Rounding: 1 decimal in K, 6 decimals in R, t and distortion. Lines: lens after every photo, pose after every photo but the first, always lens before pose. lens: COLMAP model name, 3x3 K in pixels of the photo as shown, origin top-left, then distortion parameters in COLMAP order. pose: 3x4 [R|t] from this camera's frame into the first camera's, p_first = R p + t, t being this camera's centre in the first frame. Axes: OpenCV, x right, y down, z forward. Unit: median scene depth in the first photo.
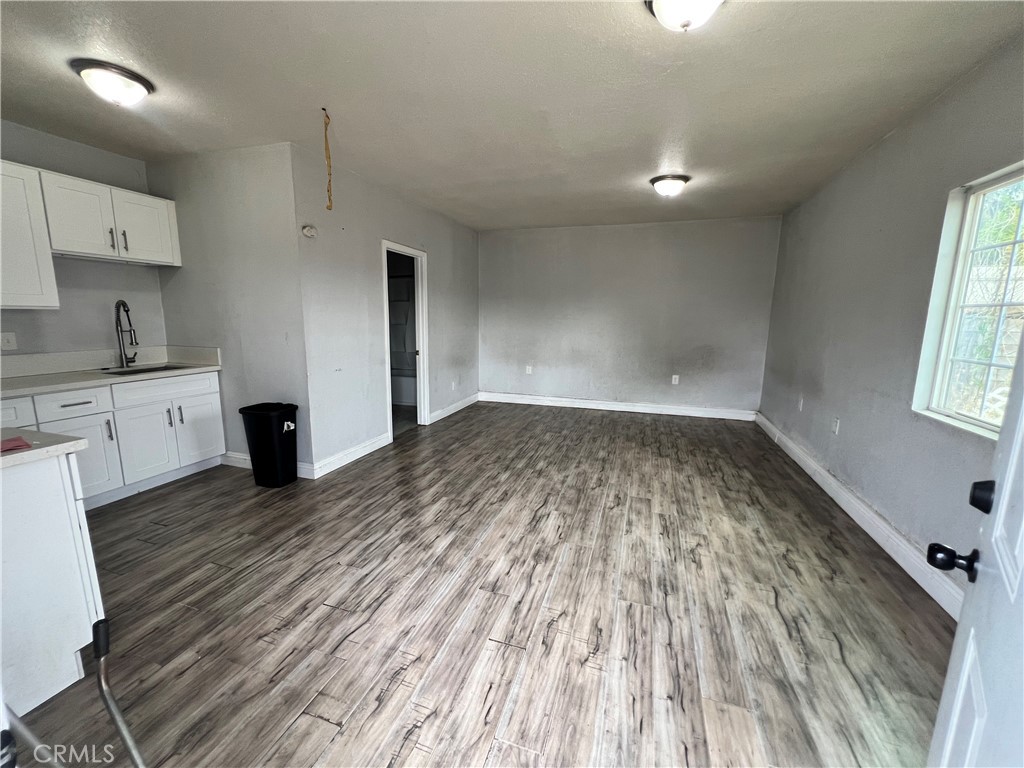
lens RADIAL K [[411.6, 0, 513.3], [0, 411.6, 387.3], [0, 0, 1]] dist [-0.005174, 0.001340]
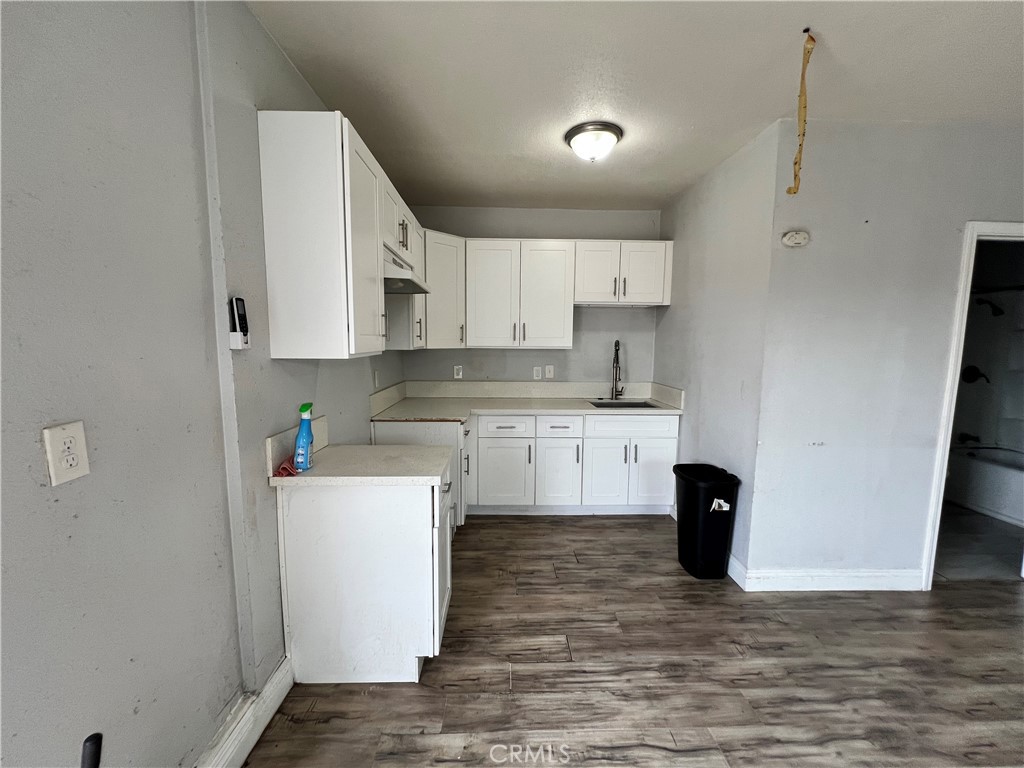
lens RADIAL K [[411.6, 0, 504.2], [0, 411.6, 383.6], [0, 0, 1]] dist [-0.005174, 0.001340]
pose [[0.330871, 0.089109, -0.939459, 0.005322], [-0.164790, 0.985691, 0.035456, -0.088373], [0.929176, 0.143082, 0.340821, 0.361661]]
